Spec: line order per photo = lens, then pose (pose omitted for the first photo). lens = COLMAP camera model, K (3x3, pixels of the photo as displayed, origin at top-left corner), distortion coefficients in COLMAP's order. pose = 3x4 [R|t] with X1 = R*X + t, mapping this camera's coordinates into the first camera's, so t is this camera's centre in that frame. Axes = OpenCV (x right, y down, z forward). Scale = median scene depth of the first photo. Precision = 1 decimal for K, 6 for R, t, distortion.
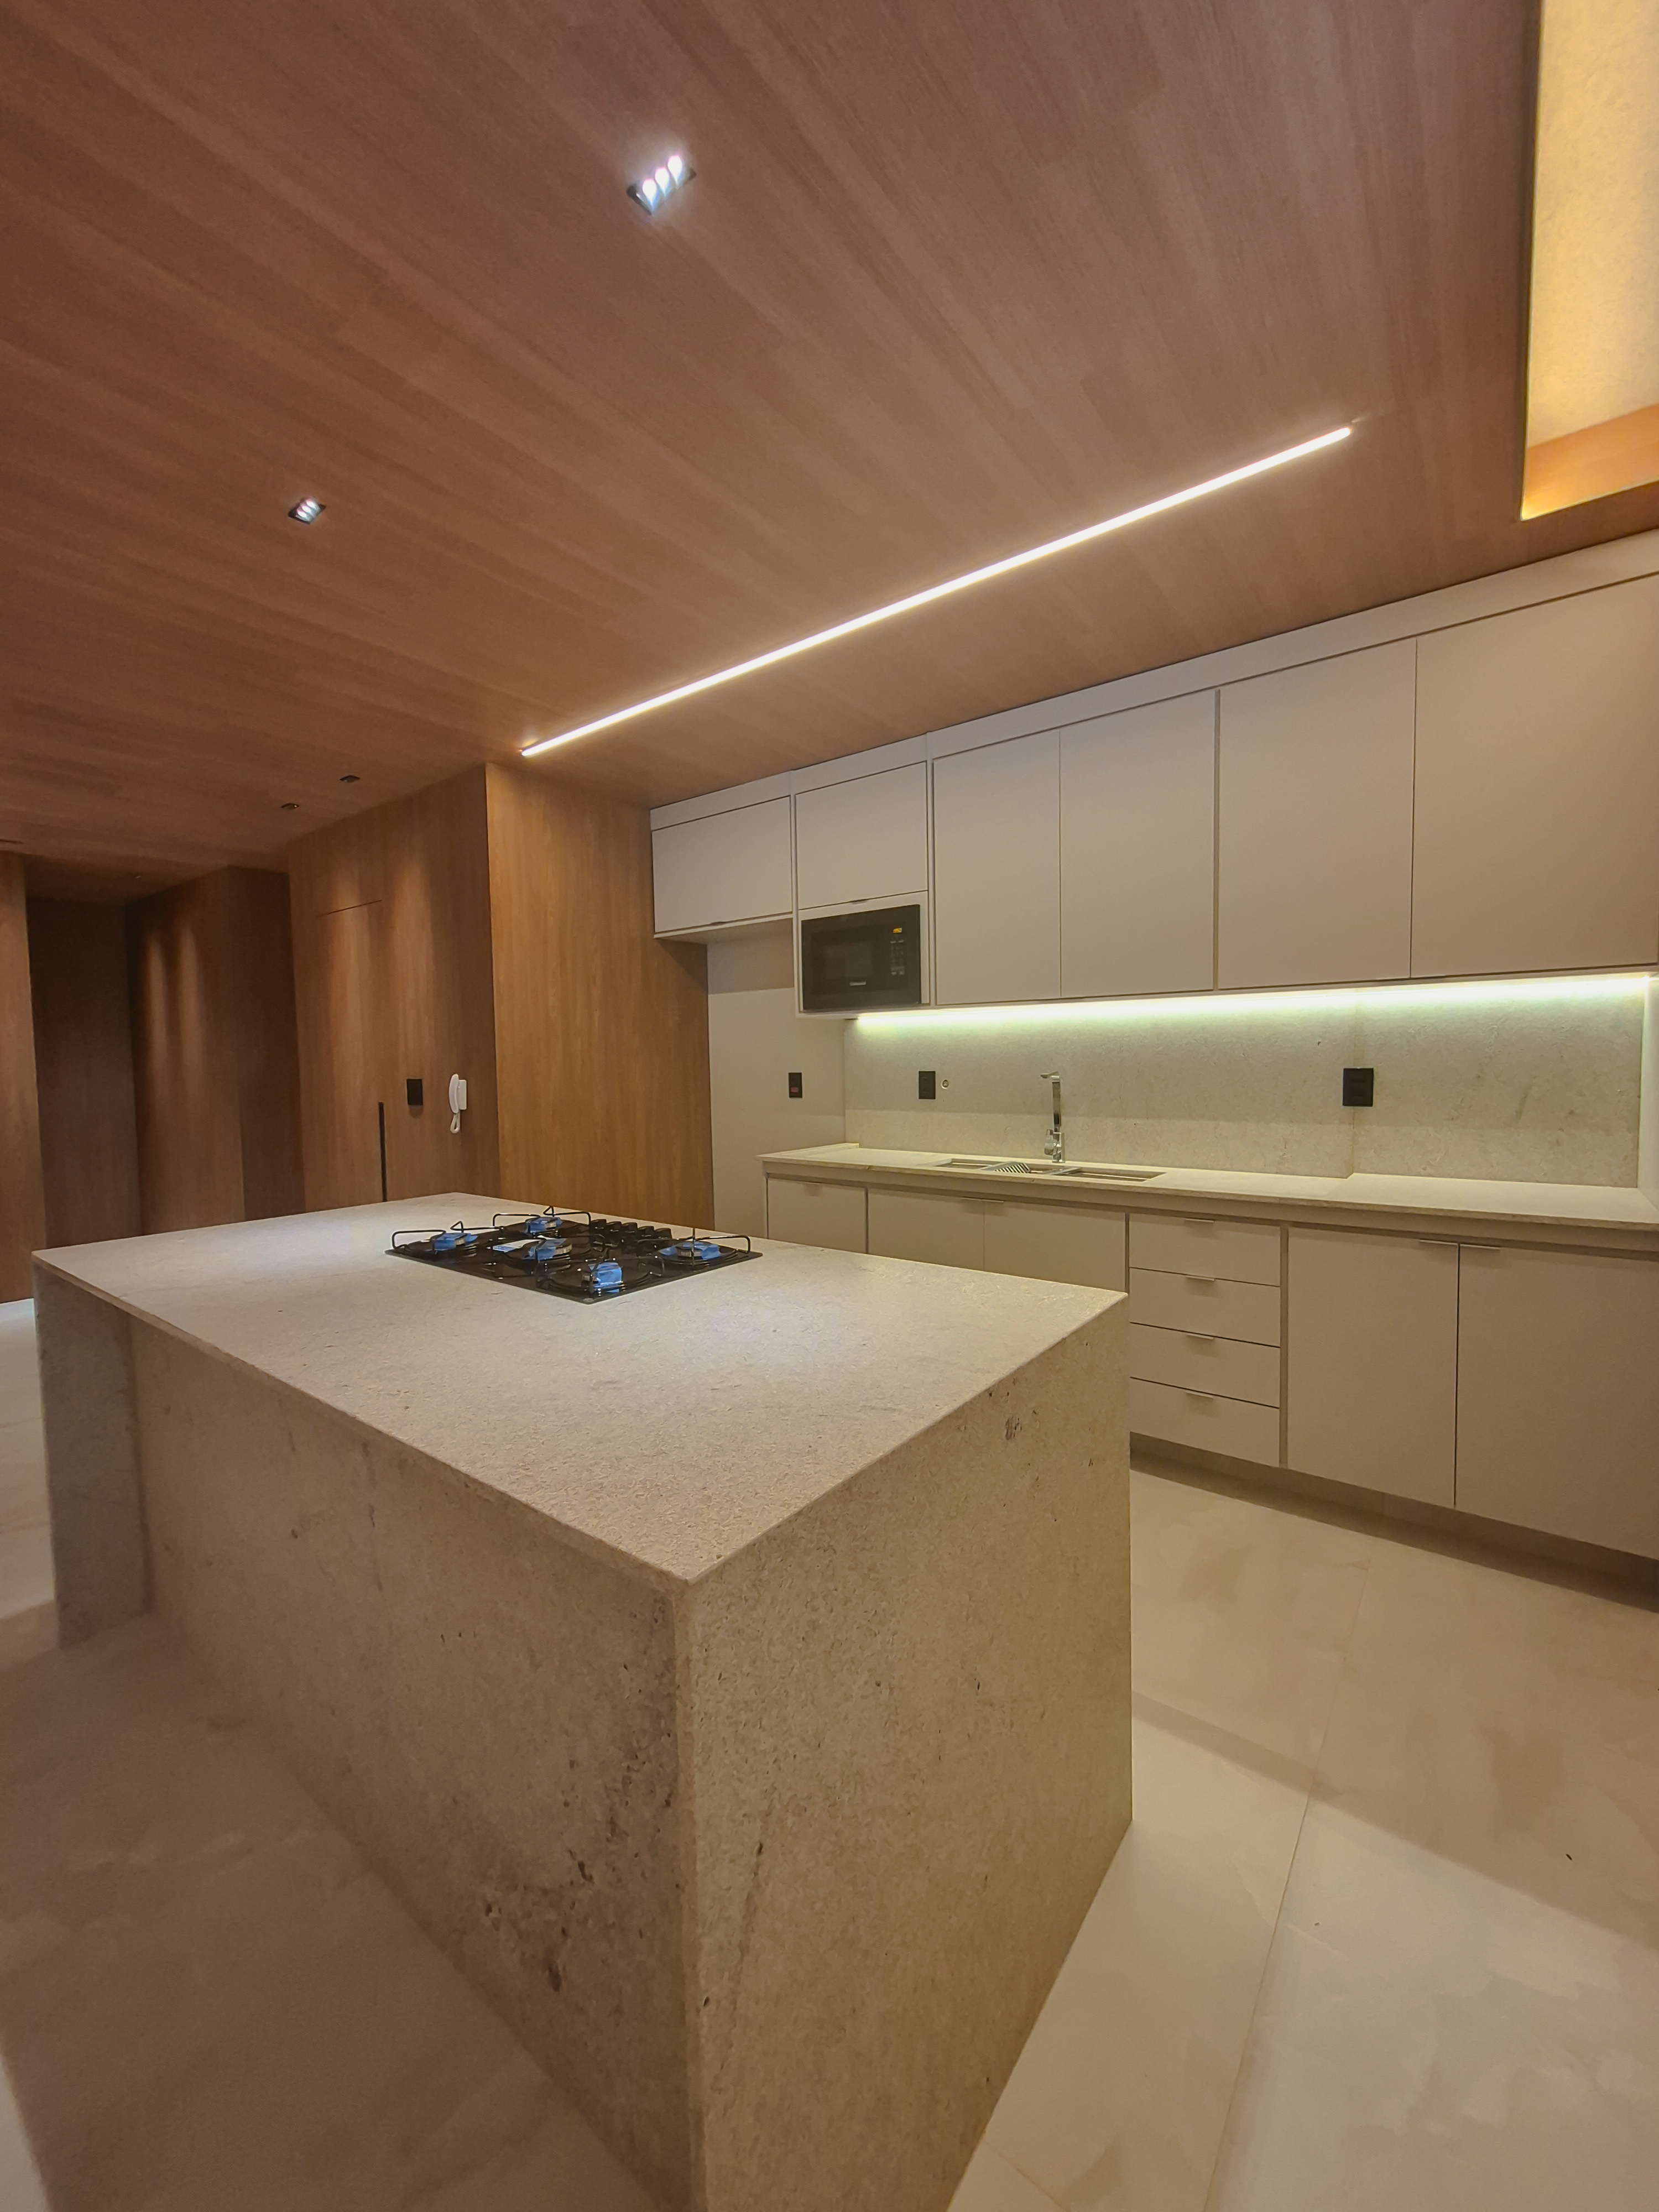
lens RADIAL K [[868.6, 0, 847.1], [0, 868.6, 1101.7], [0, 0, 1]] dist [0.000180, 0.000868]
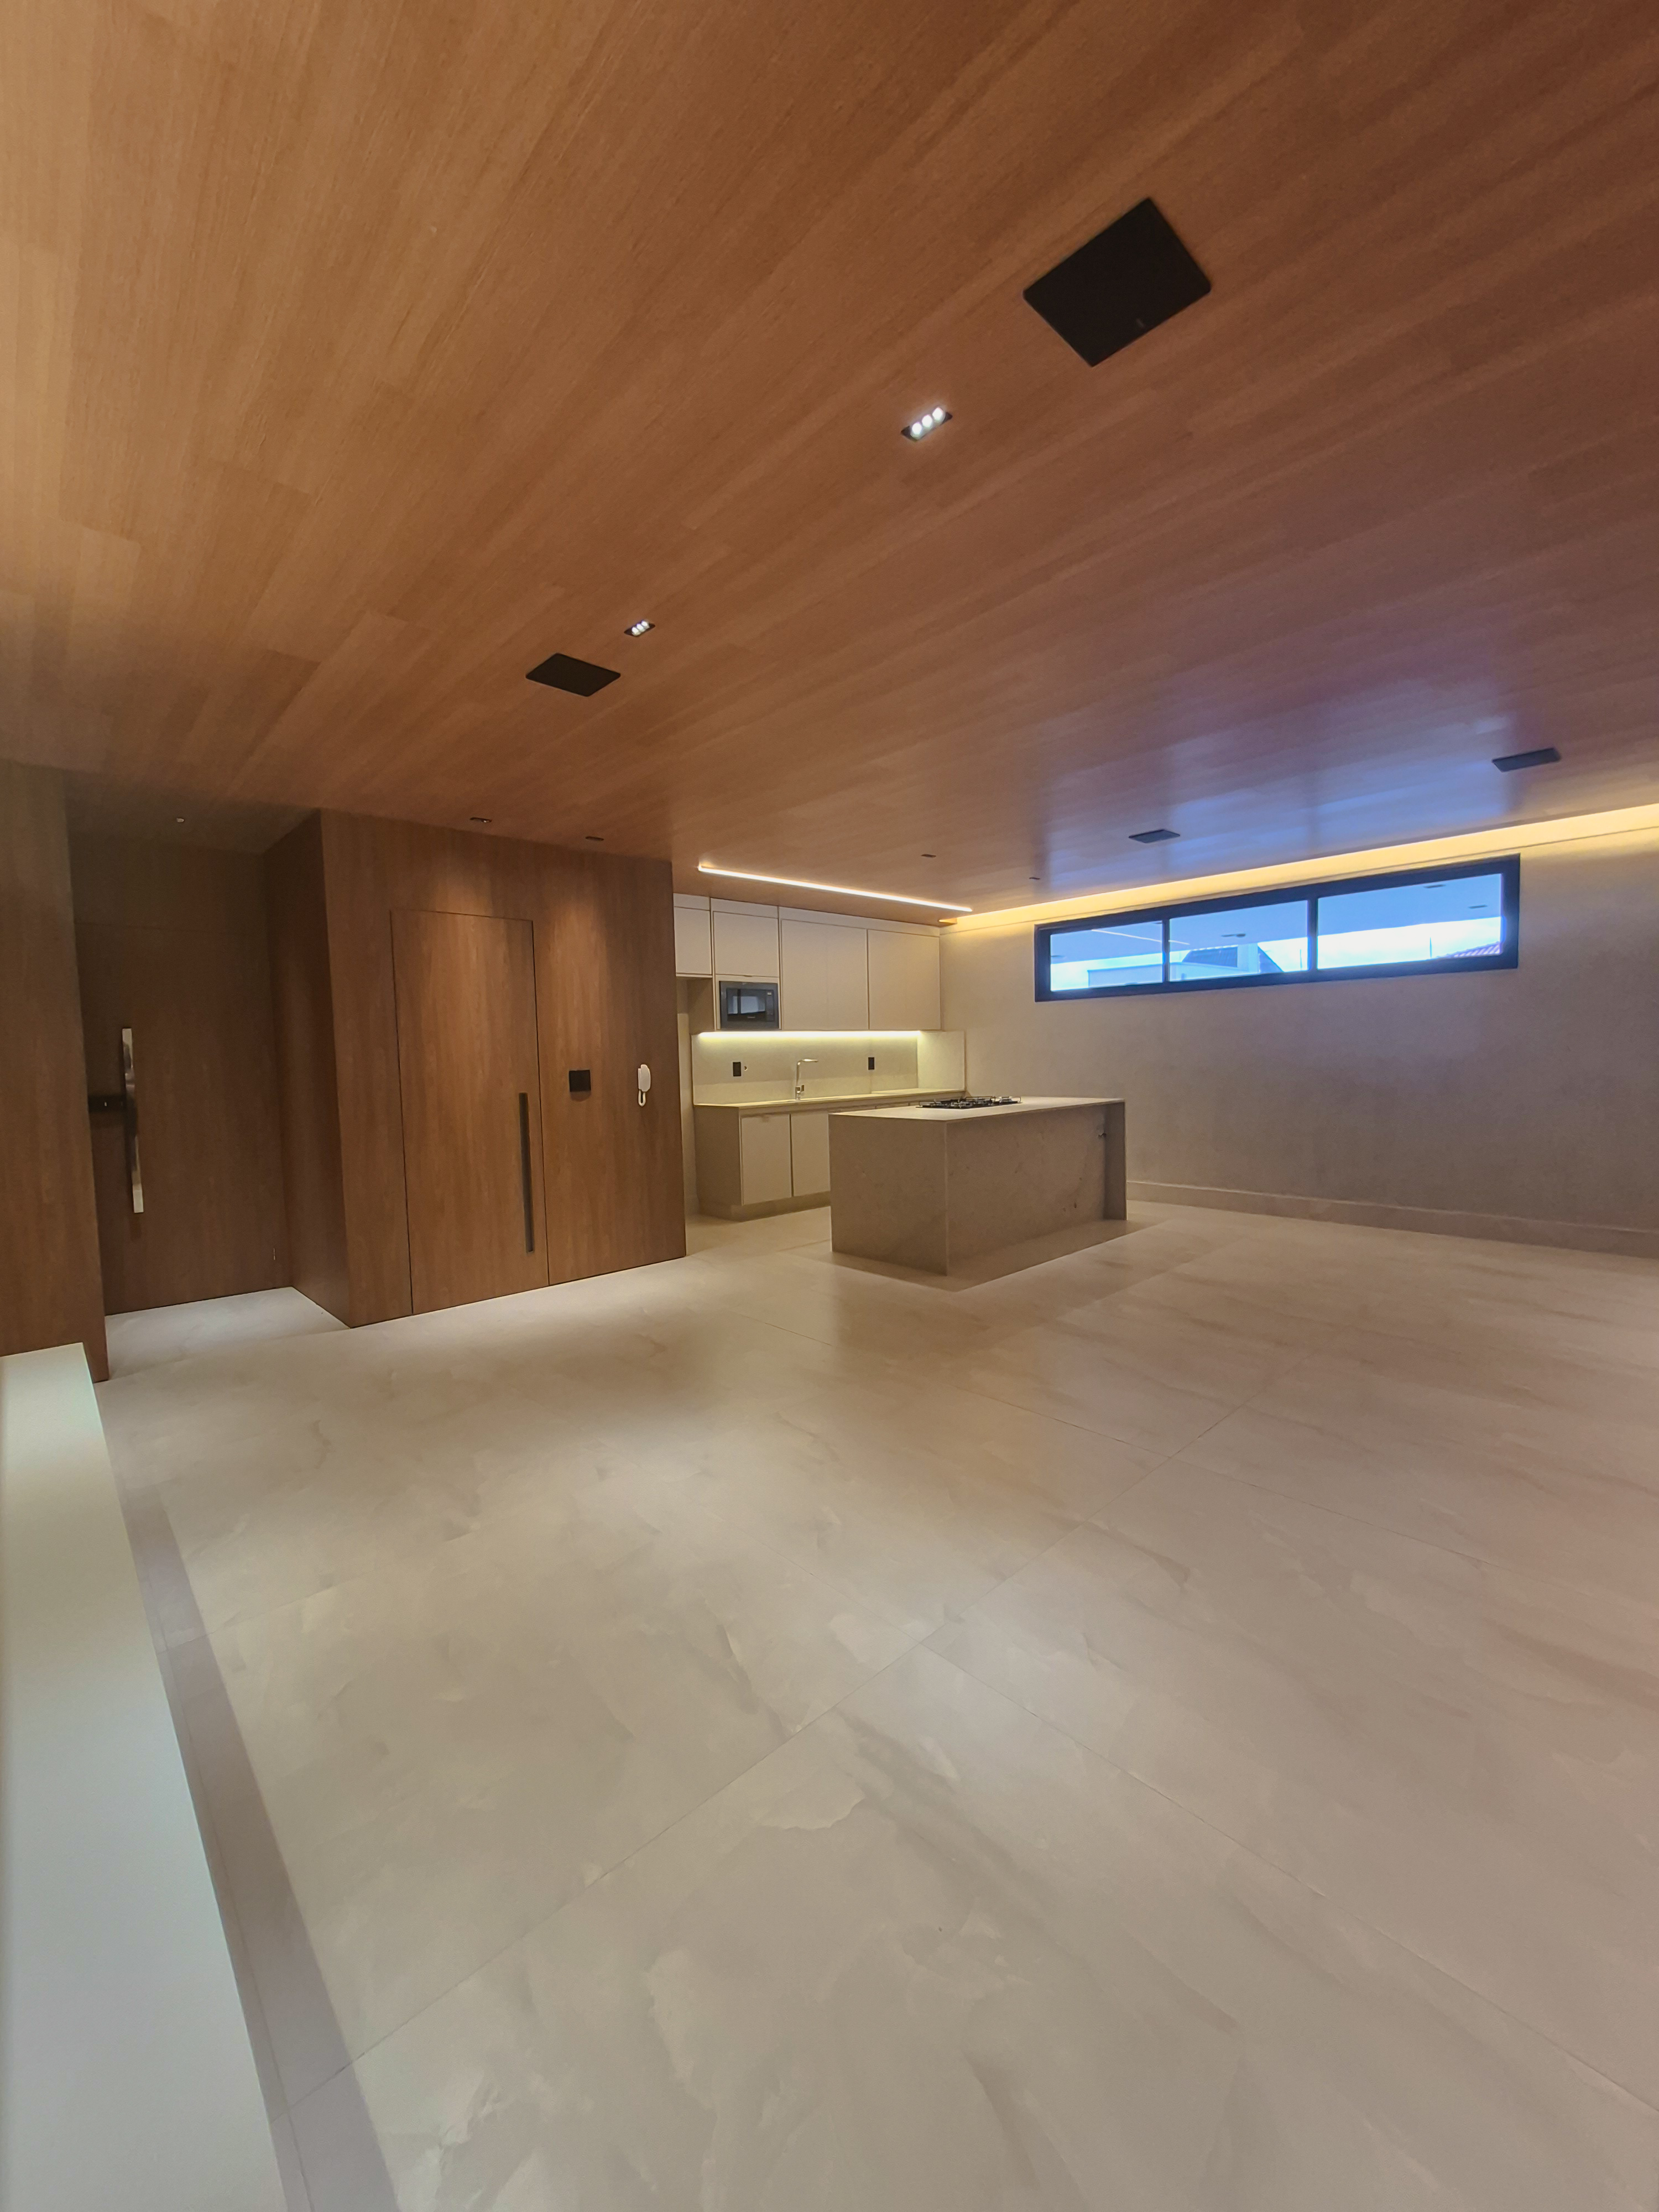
lens RADIAL K [[868.6, 0, 857.6], [0, 868.6, 1097.2], [0, 0, 1]] dist [0.000180, 0.000868]
pose [[0.144895, -0.041219, 0.988588, -1.947733], [0.070602, 0.997016, 0.031222, 0.002522], [-0.986925, 0.065272, 0.147373, 0.480705]]
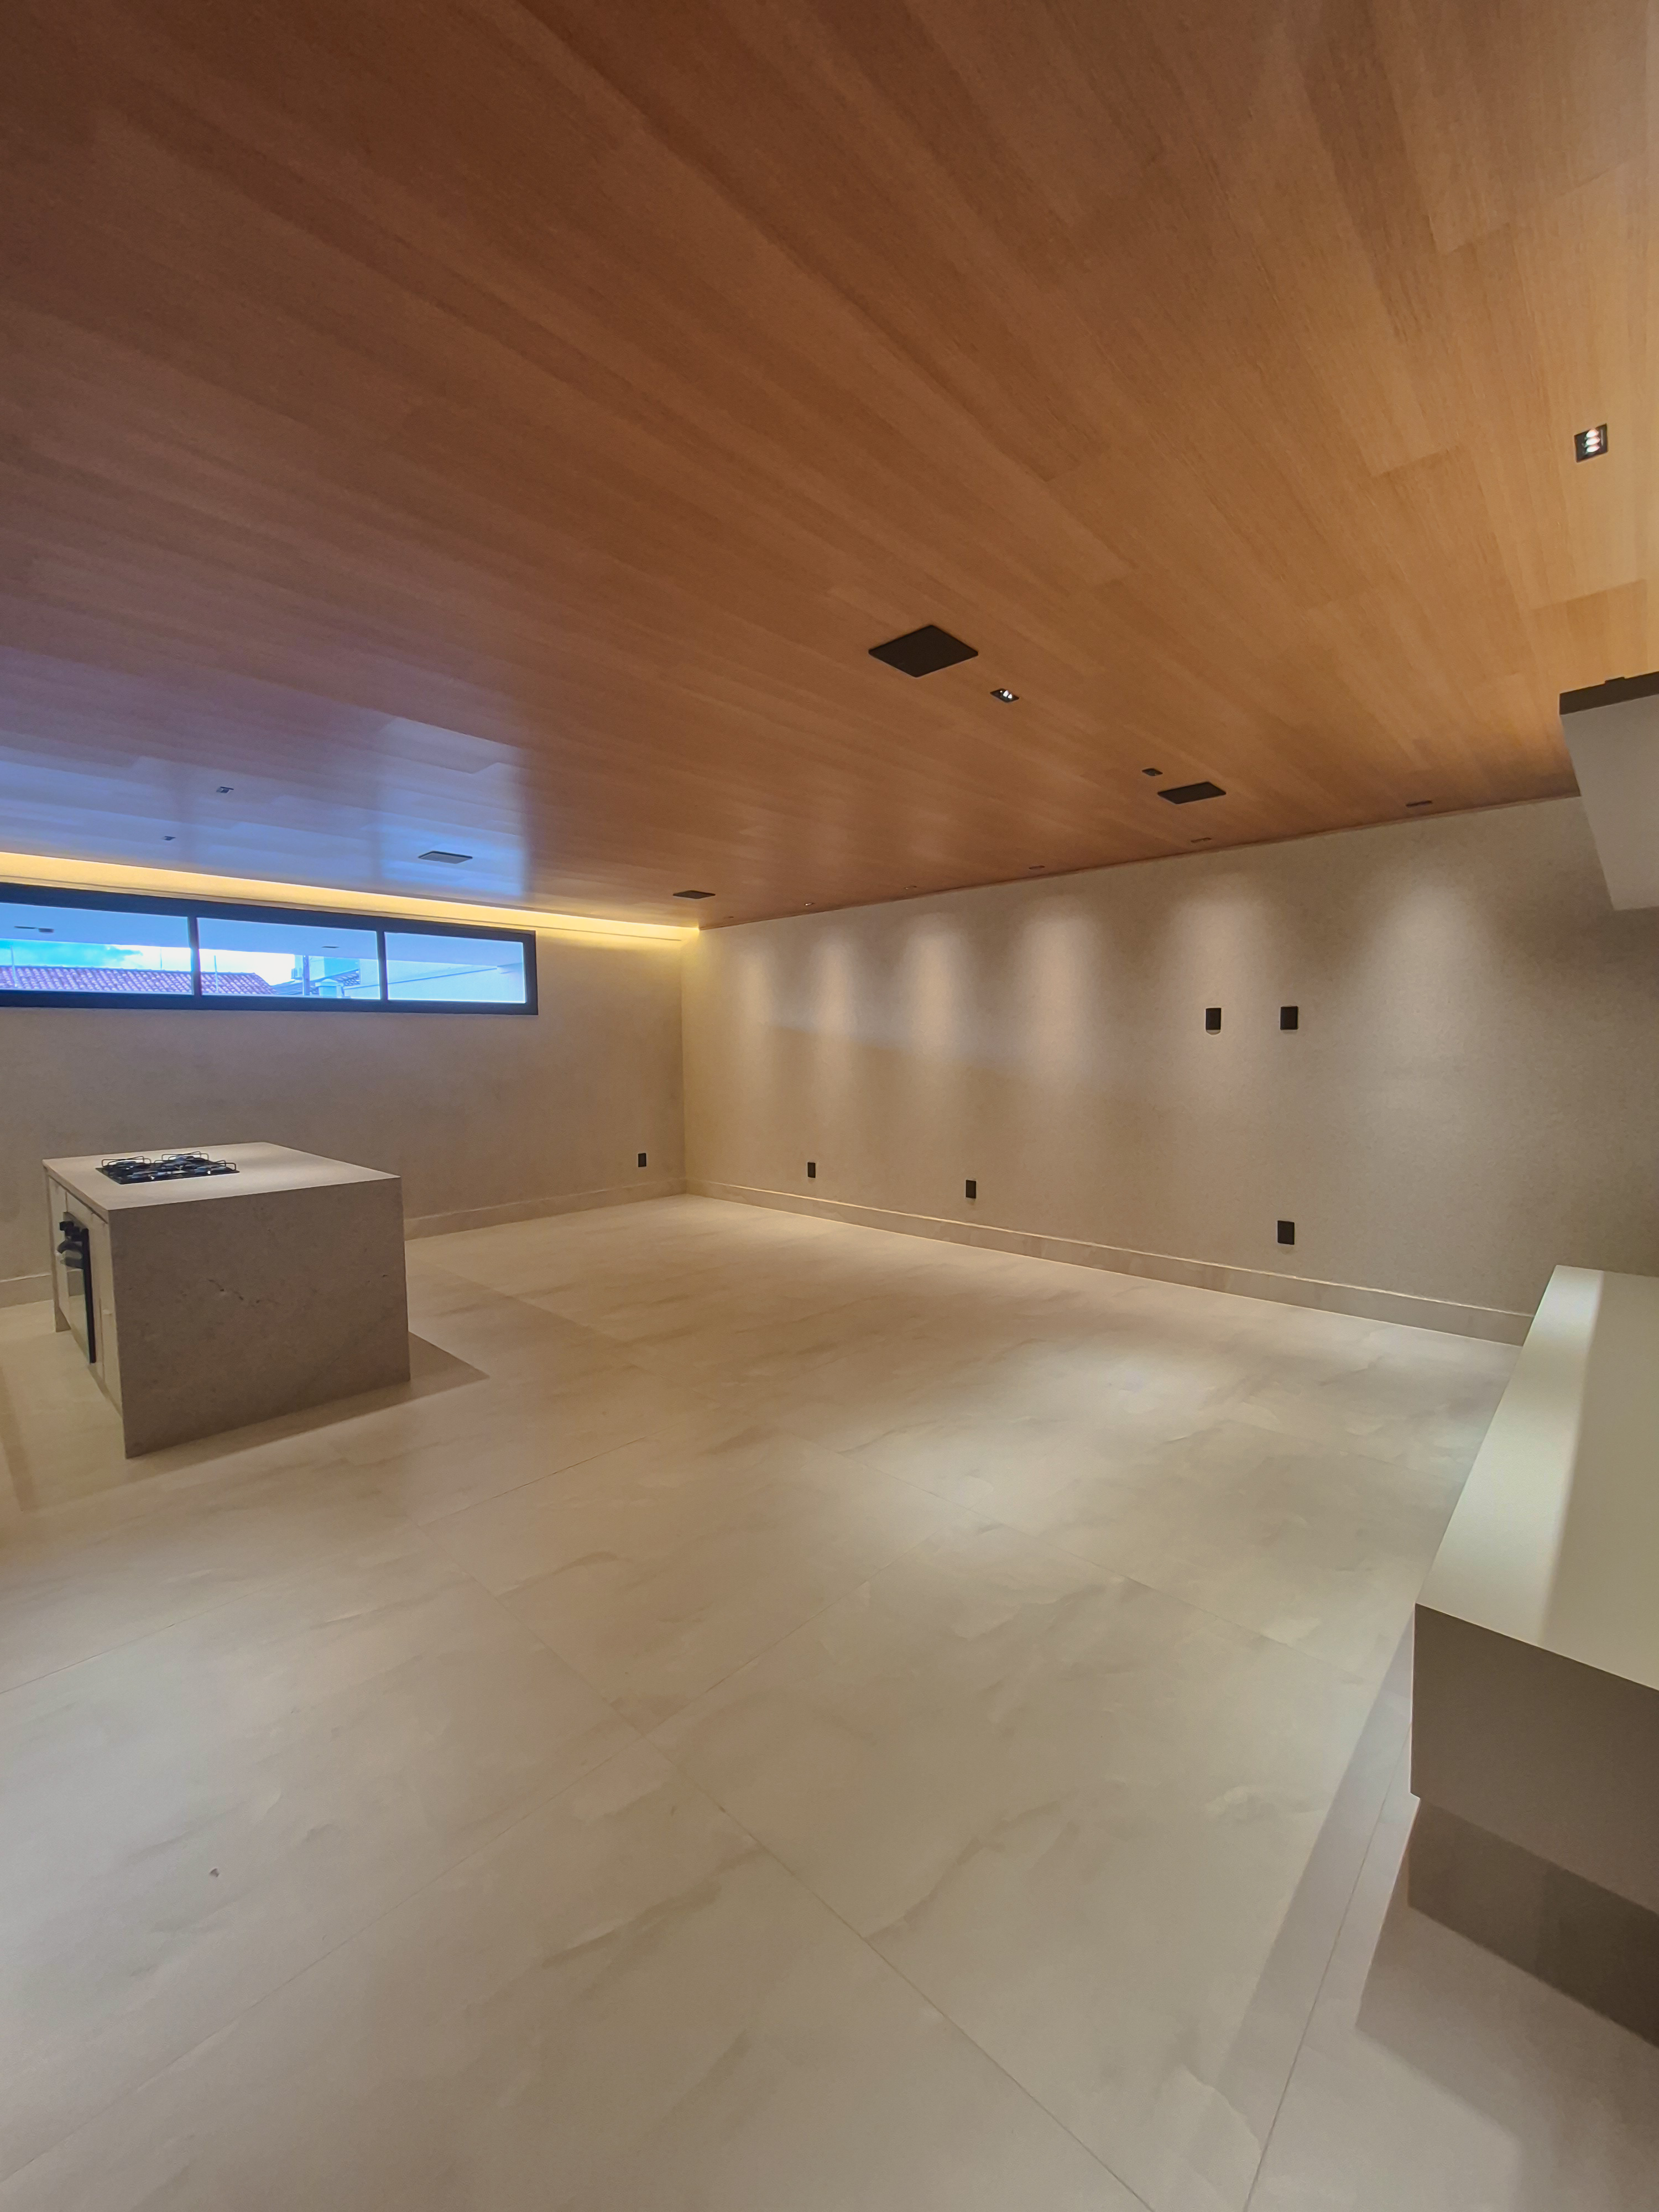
lens RADIAL K [[868.6, 0, 836.6], [0, 868.6, 1097.0], [0, 0, 1]] dist [0.000180, 0.000868]
pose [[-0.994868, 0.018768, 0.099427, -1.167909], [0.029779, 0.993436, 0.110442, -0.107948], [-0.096701, 0.112836, -0.988897, 1.563314]]
